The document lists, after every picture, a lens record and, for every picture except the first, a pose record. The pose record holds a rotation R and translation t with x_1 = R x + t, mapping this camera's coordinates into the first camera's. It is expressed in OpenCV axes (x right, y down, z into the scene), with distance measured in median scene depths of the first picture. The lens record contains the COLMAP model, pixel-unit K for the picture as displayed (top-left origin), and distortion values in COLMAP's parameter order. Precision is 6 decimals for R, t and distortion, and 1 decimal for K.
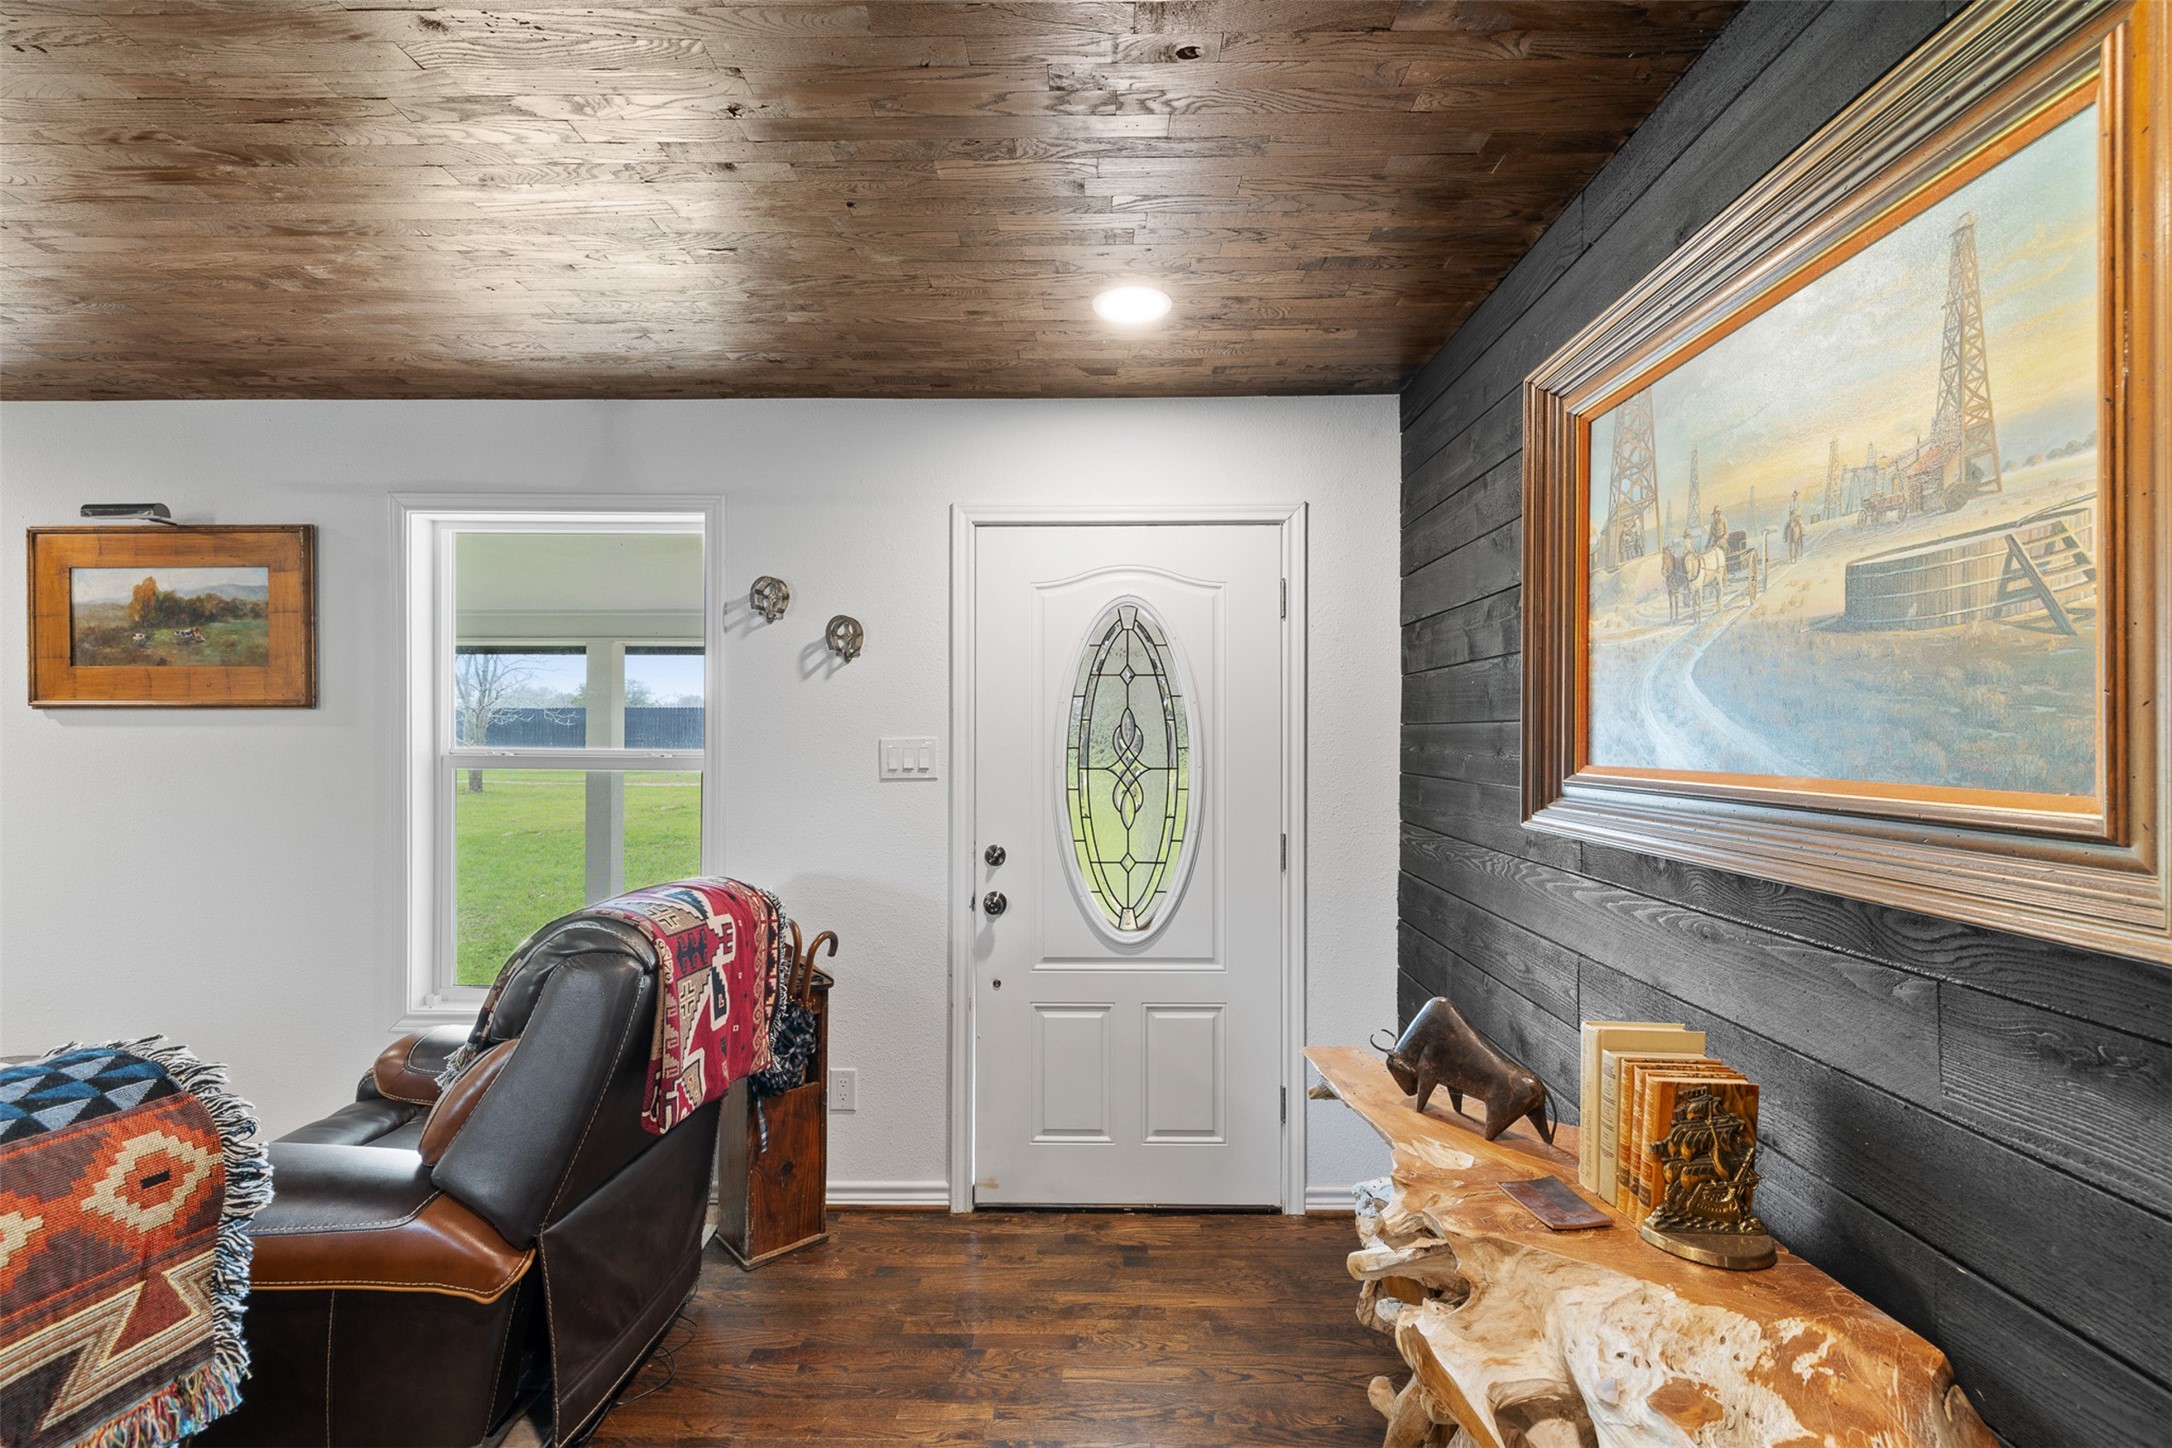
lens RADIAL K [[937.7, 0, 1084.2], [0, 937.7, 728.5], [0, 0, 1]] dist [-0.002003, 0.000825]
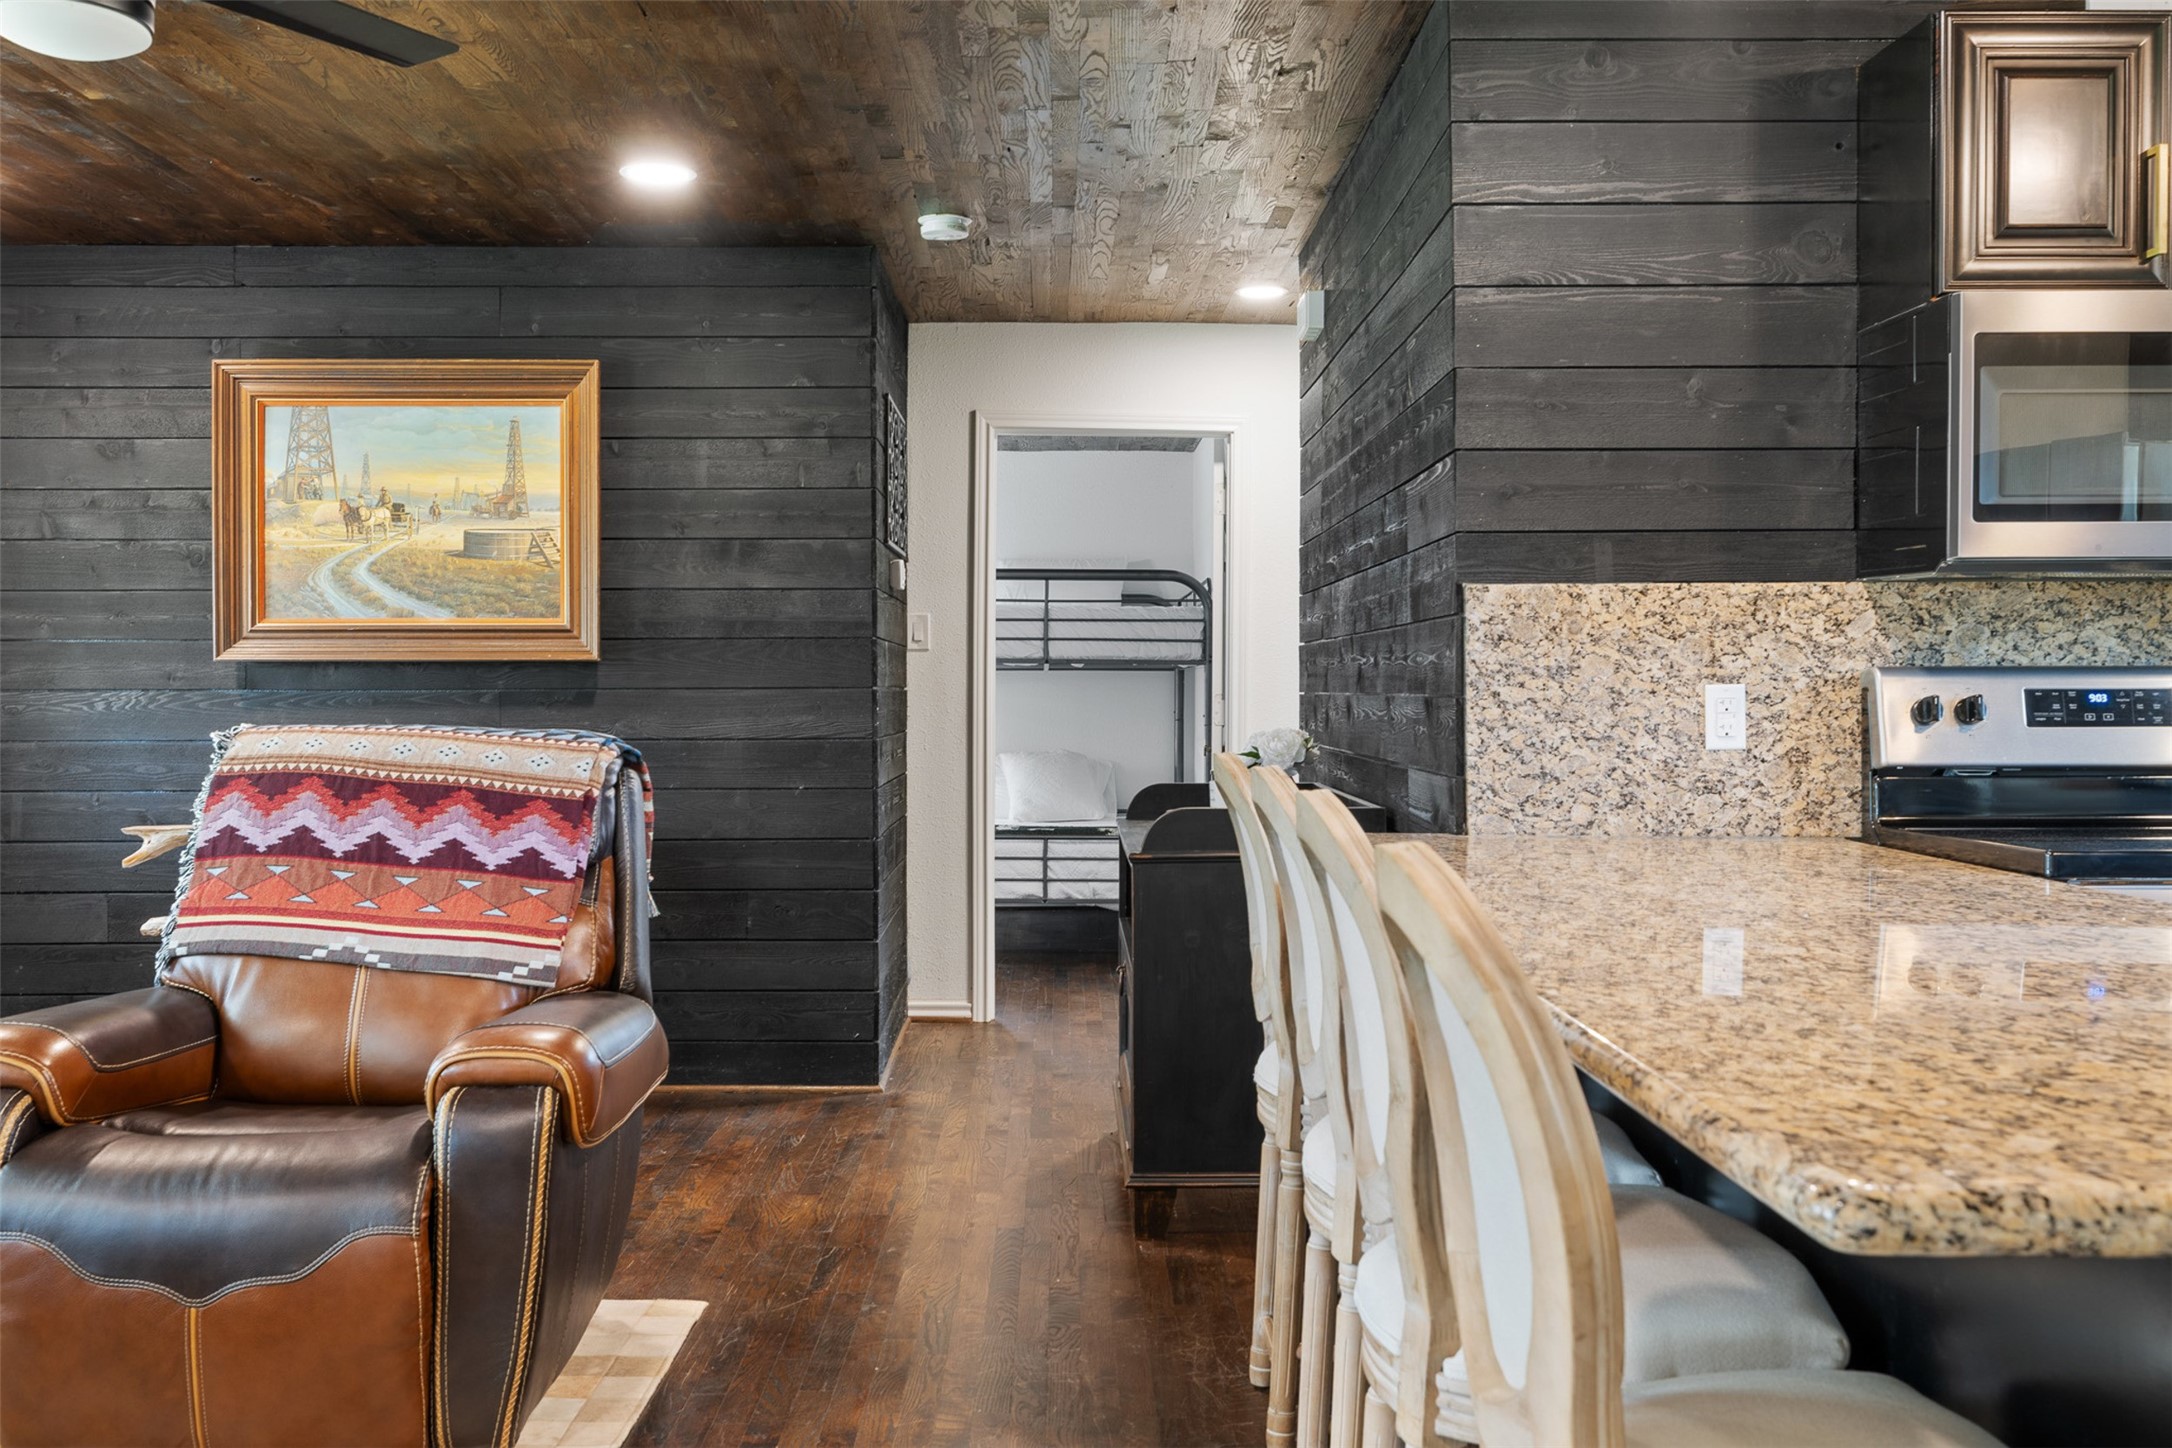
lens RADIAL K [[2008.7, 0, 1080.6], [0, 2008.7, 712.6], [0, 0, 1]] dist [-0.002485, 0.000000]
pose [[-0.025191, -0.015981, 0.999555, -3.722092], [-0.003911, 0.999866, 0.015888, 0.175871], [-0.999675, -0.003509, -0.025251, -0.402289]]
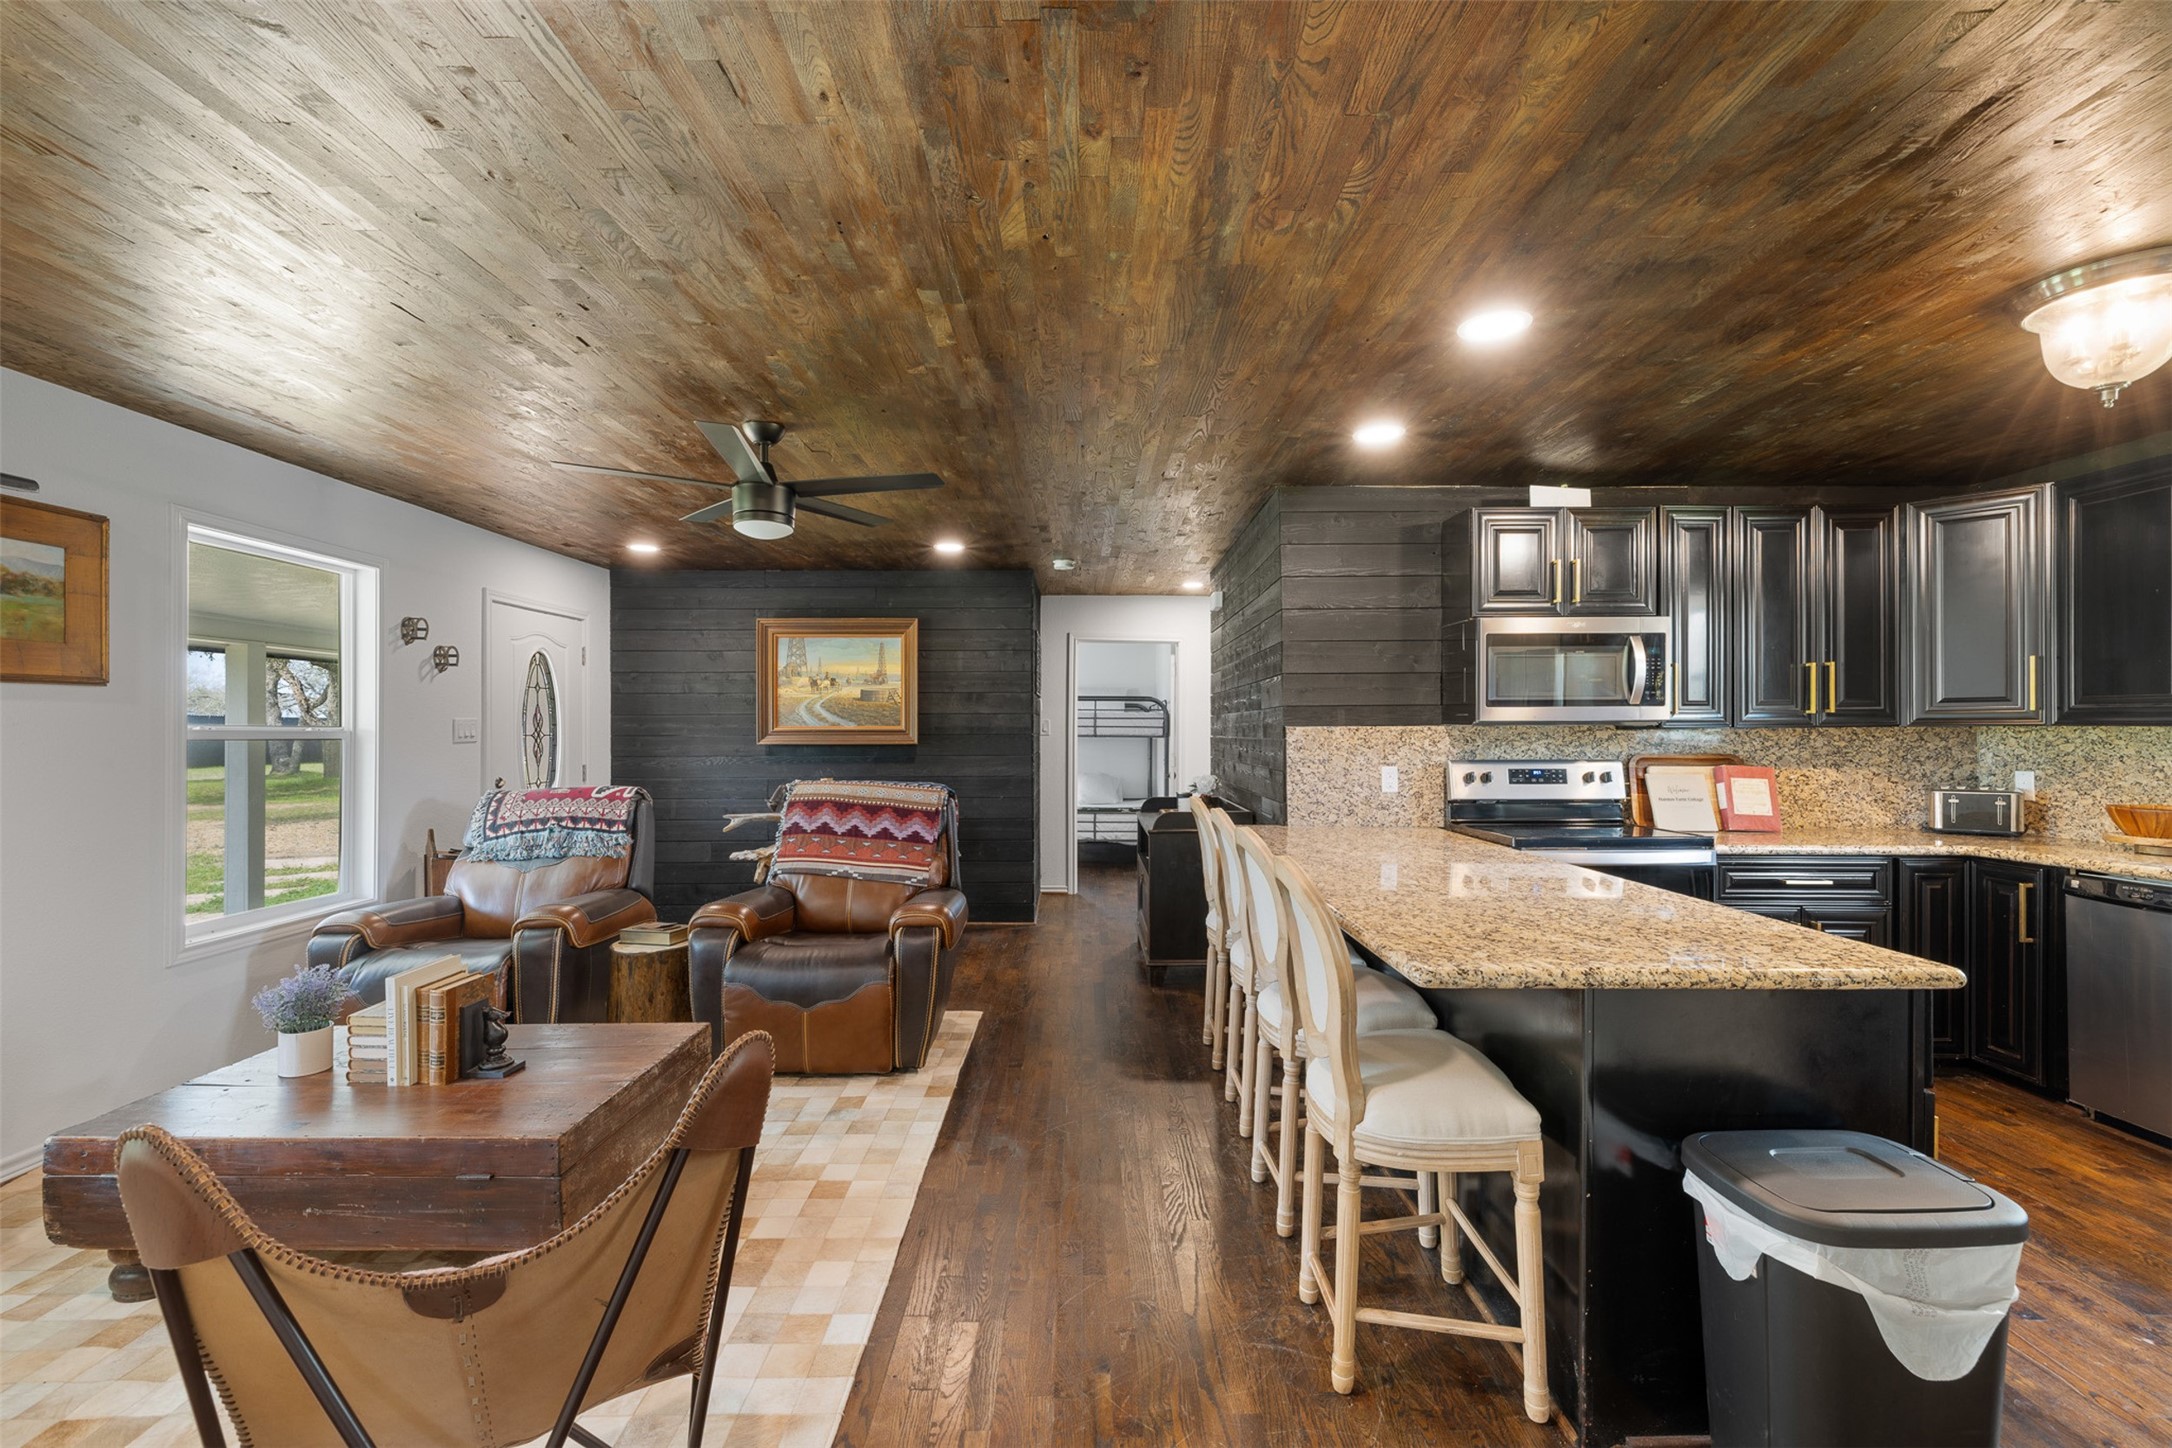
lens RADIAL K [[937.7, 0, 1084.3], [0, 937.7, 732.3], [0, 0, 1]] dist [-0.002003, 0.000825]
pose [[-0.018819, -0.005049, 0.999810, -4.205481], [-0.003536, 0.999981, 0.004984, 0.049009], [-0.999817, -0.003441, -0.018837, -0.239871]]
